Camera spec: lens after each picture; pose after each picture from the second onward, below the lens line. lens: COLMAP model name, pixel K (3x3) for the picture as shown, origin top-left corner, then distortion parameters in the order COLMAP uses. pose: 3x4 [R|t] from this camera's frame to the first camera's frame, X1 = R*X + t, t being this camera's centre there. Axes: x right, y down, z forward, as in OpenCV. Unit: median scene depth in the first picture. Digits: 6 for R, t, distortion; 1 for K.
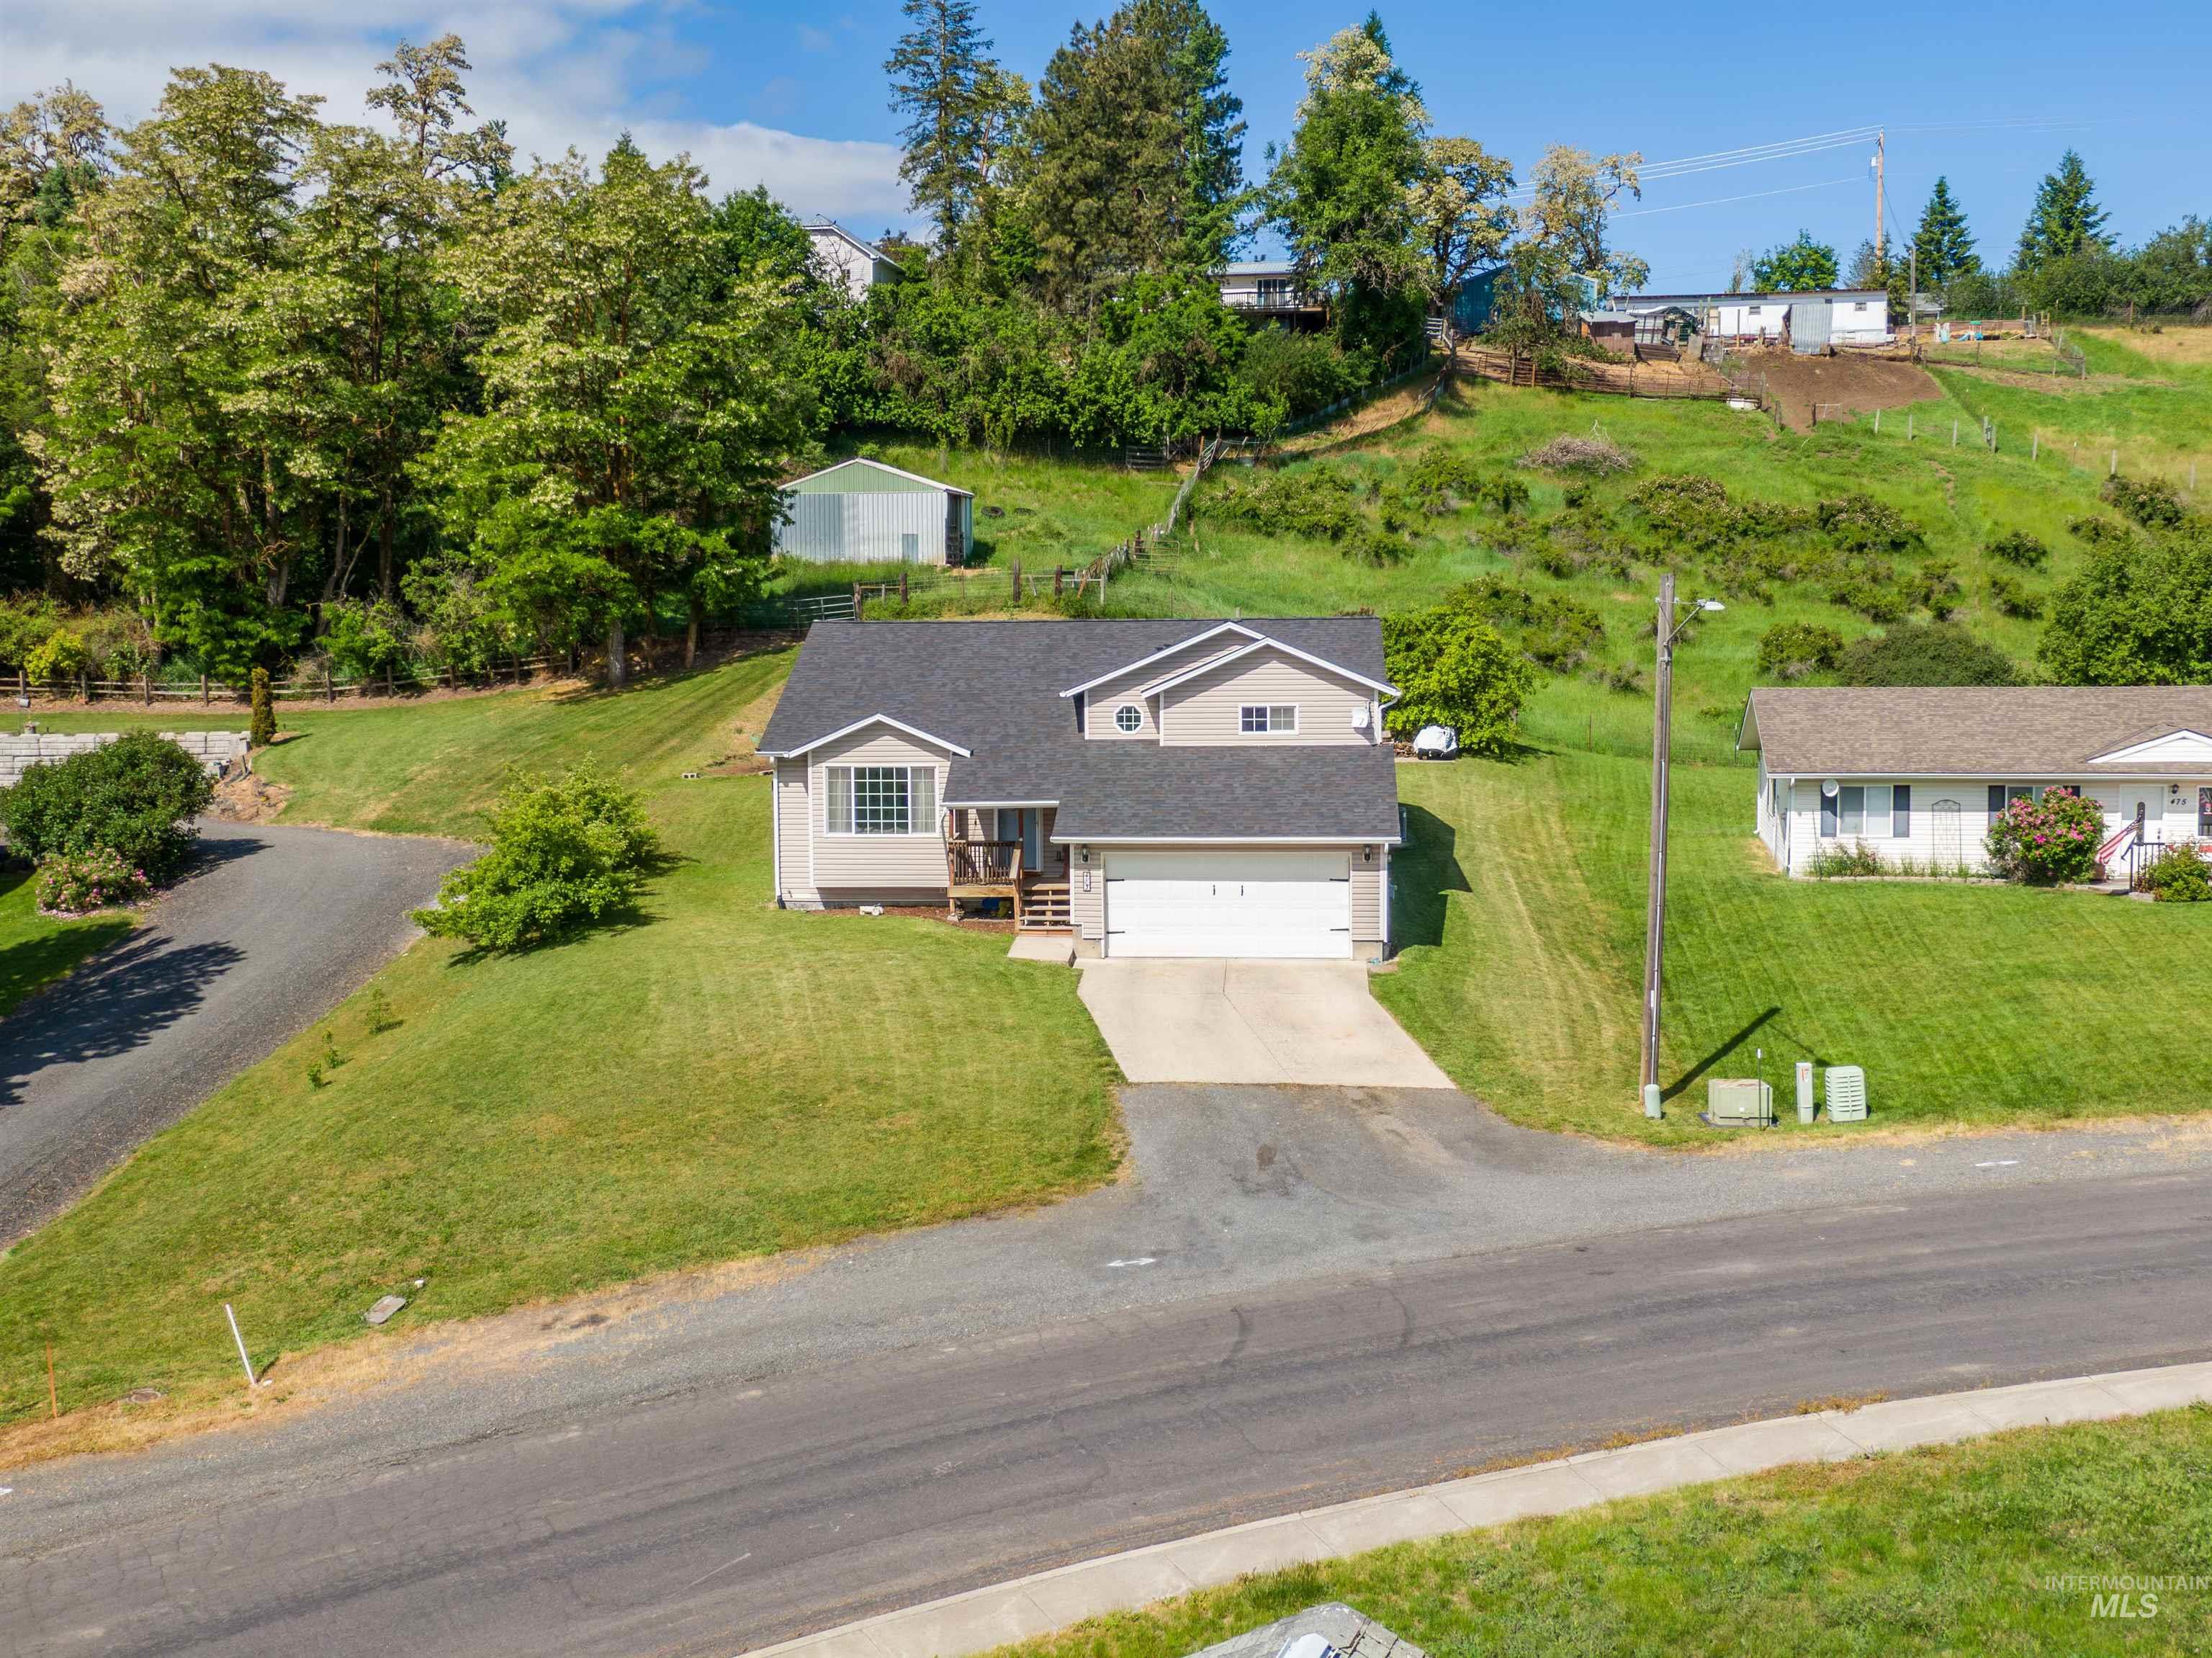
lens RADIAL K [[2370.5, 0, 1106.0], [0, 2370.5, 829.0], [0, 0, 1]] dist [0.025155, -0.021407]
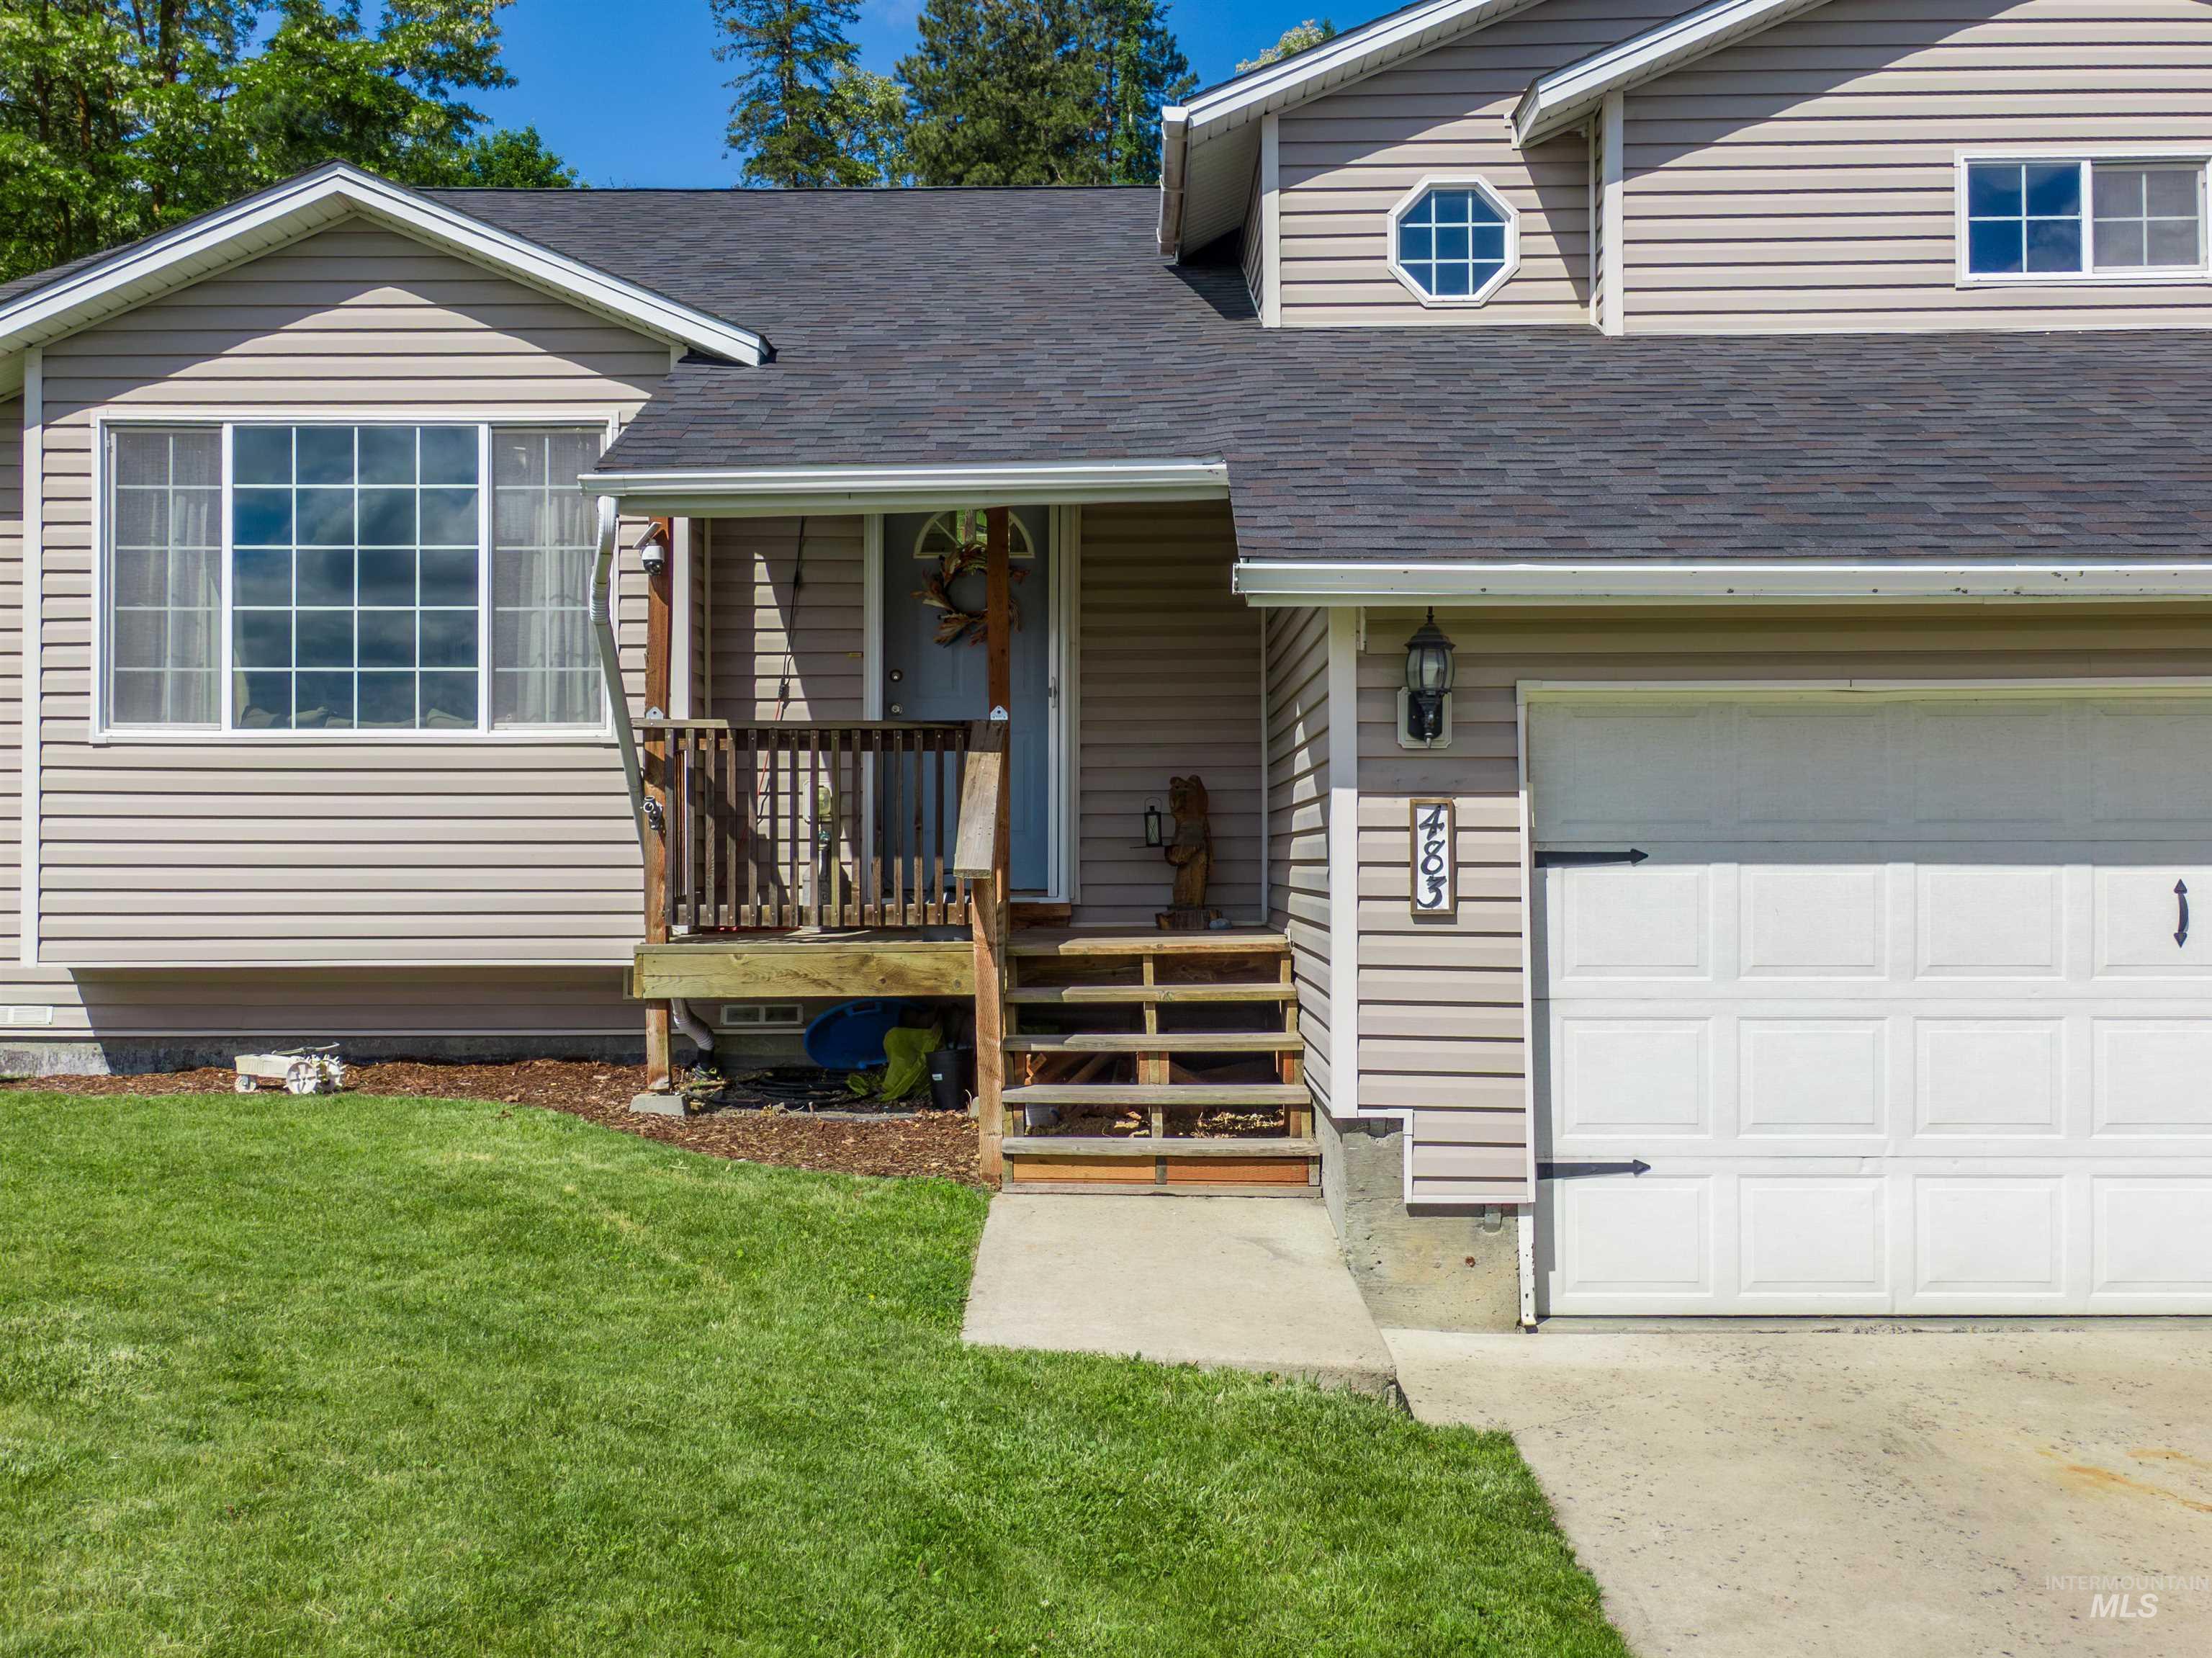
lens RADIAL K [[2258.6, 0, 1106.0], [0, 2258.6, 829.0], [0, 0, 1]] dist [0.021339, 0.009418]
pose [[0.997734, 0.004342, 0.067142, -0.016984], [0.002914, 0.994190, -0.107600, 0.015099], [-0.067219, 0.107552, 0.991925, 0.344672]]
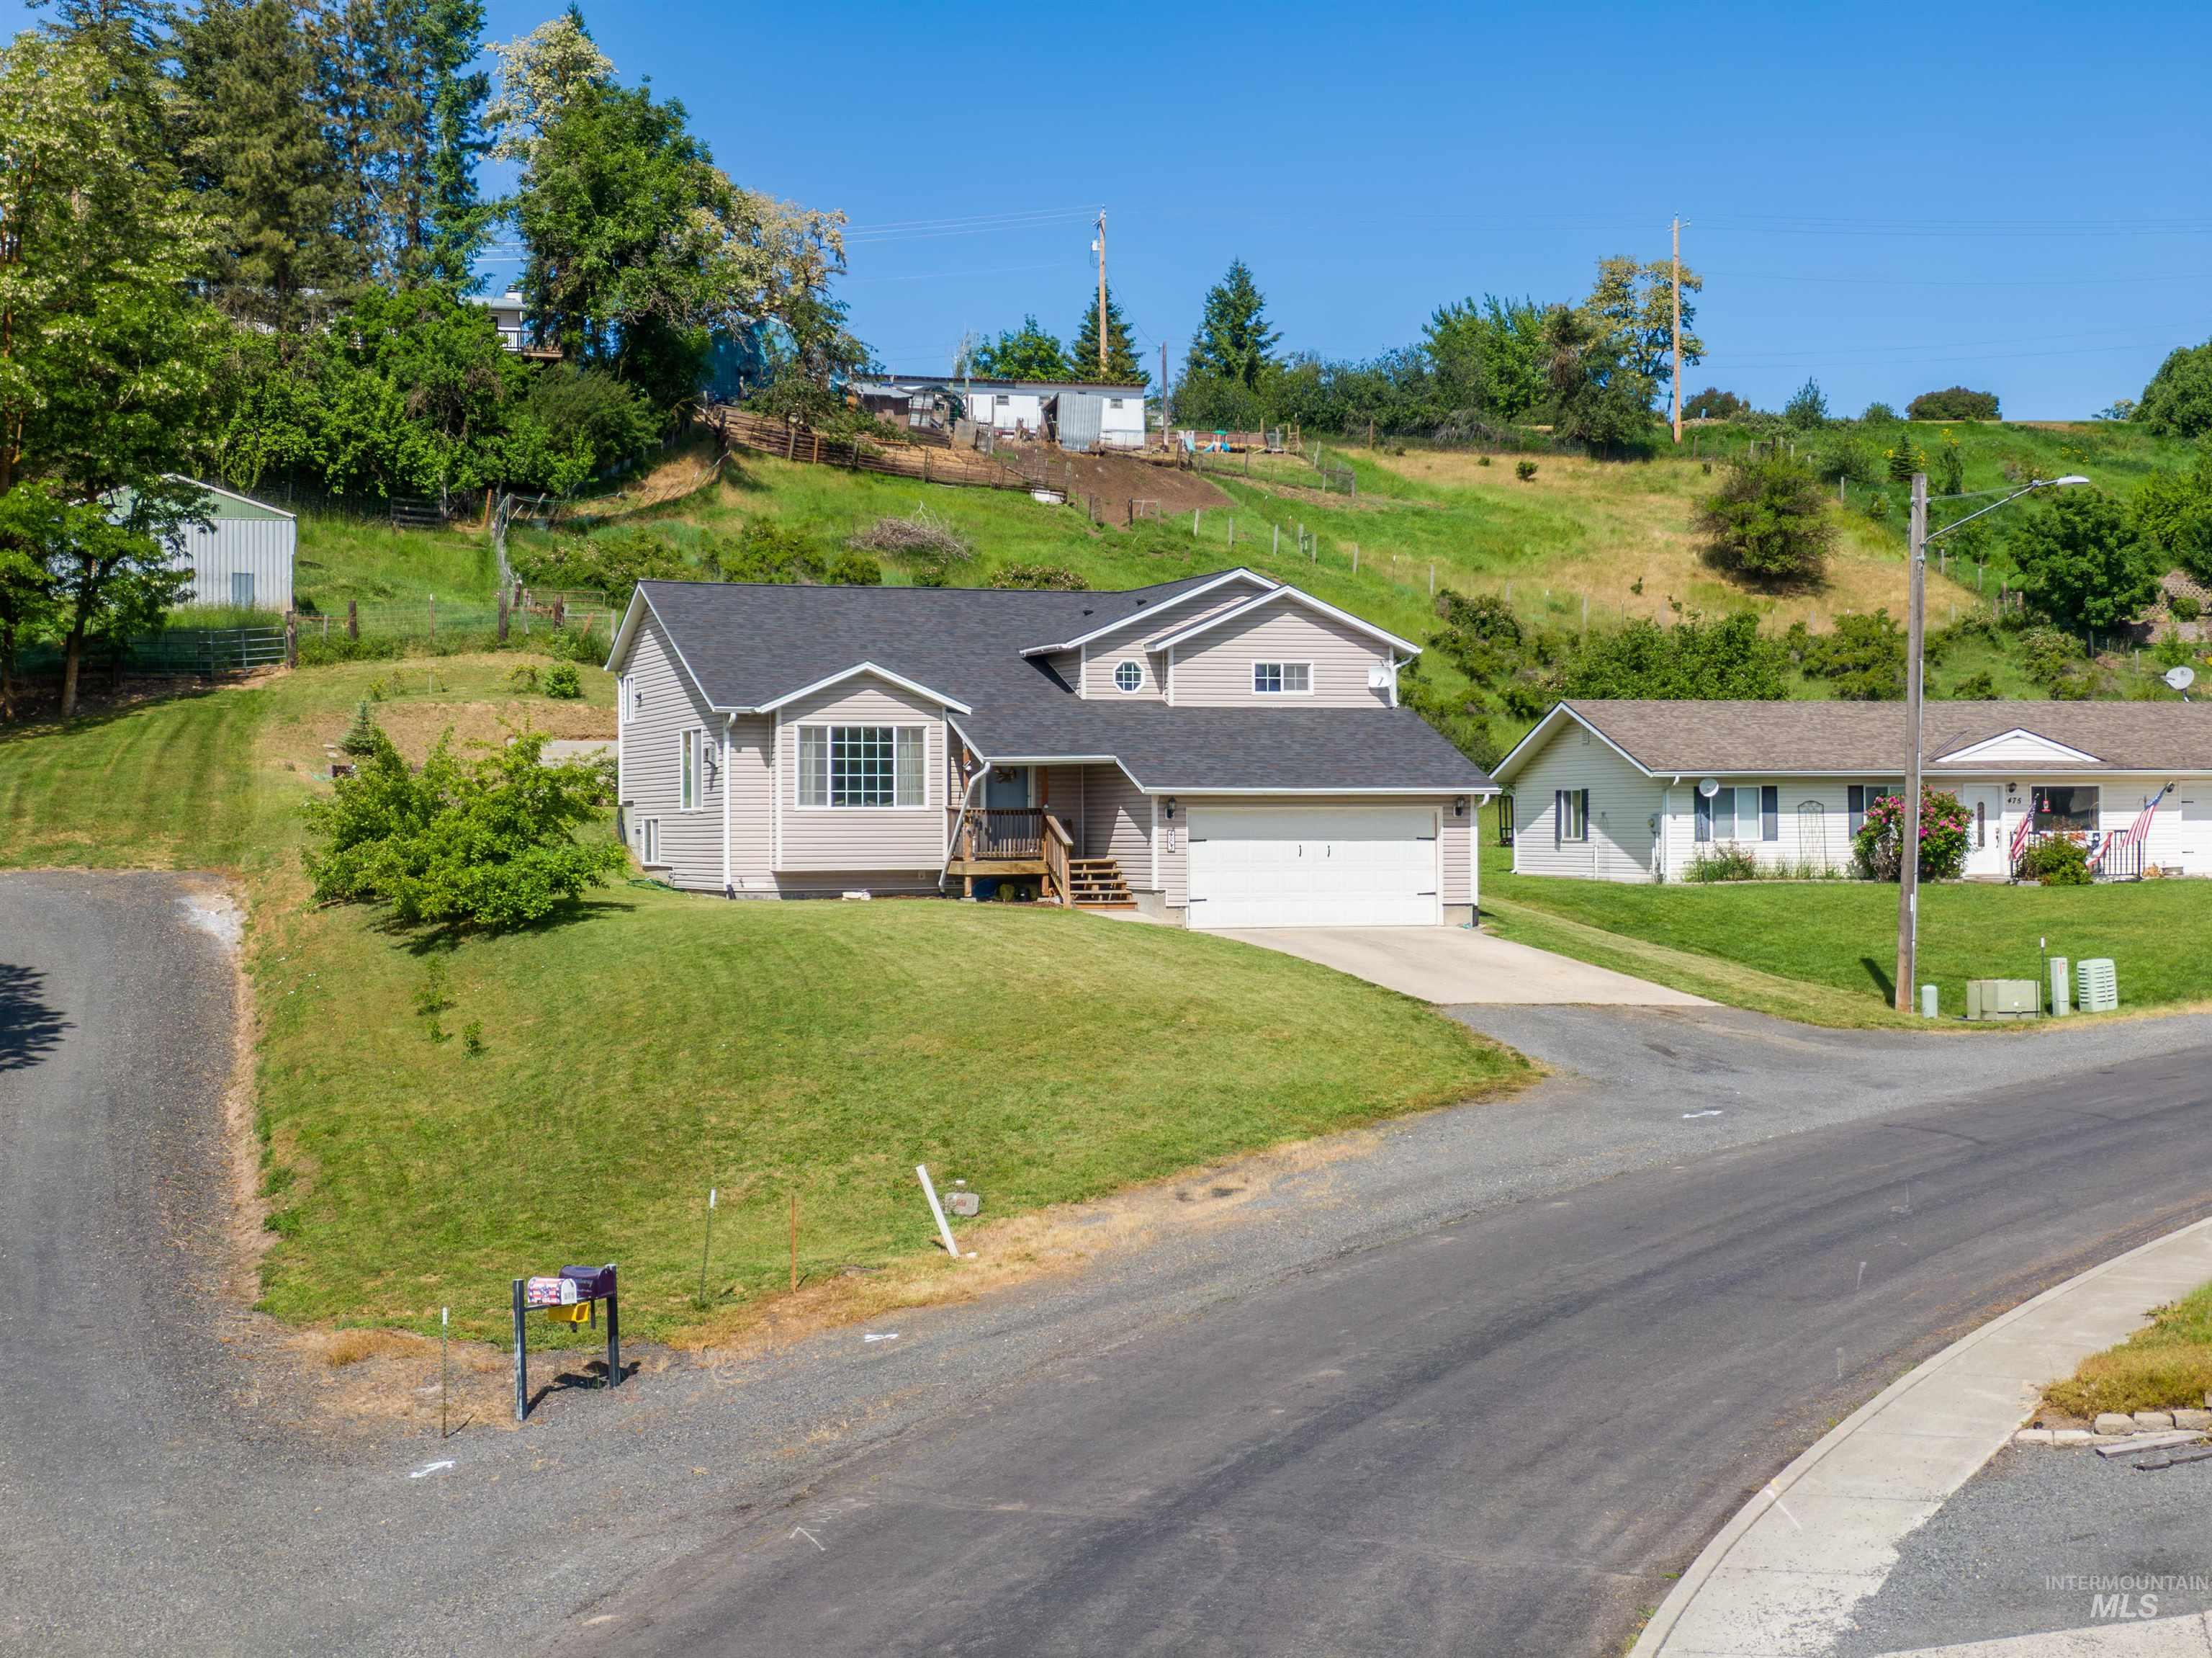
lens RADIAL K [[3106.7, 0, 1106.0], [0, 3106.7, 829.0], [0, 0, 1]] dist [0.035243, -0.065399]
pose [[0.909622, 0.003580, 0.415421, -0.206785], [0.037421, 0.995192, -0.090516, 0.049235], [-0.413747, 0.097880, 0.905115, -0.011690]]
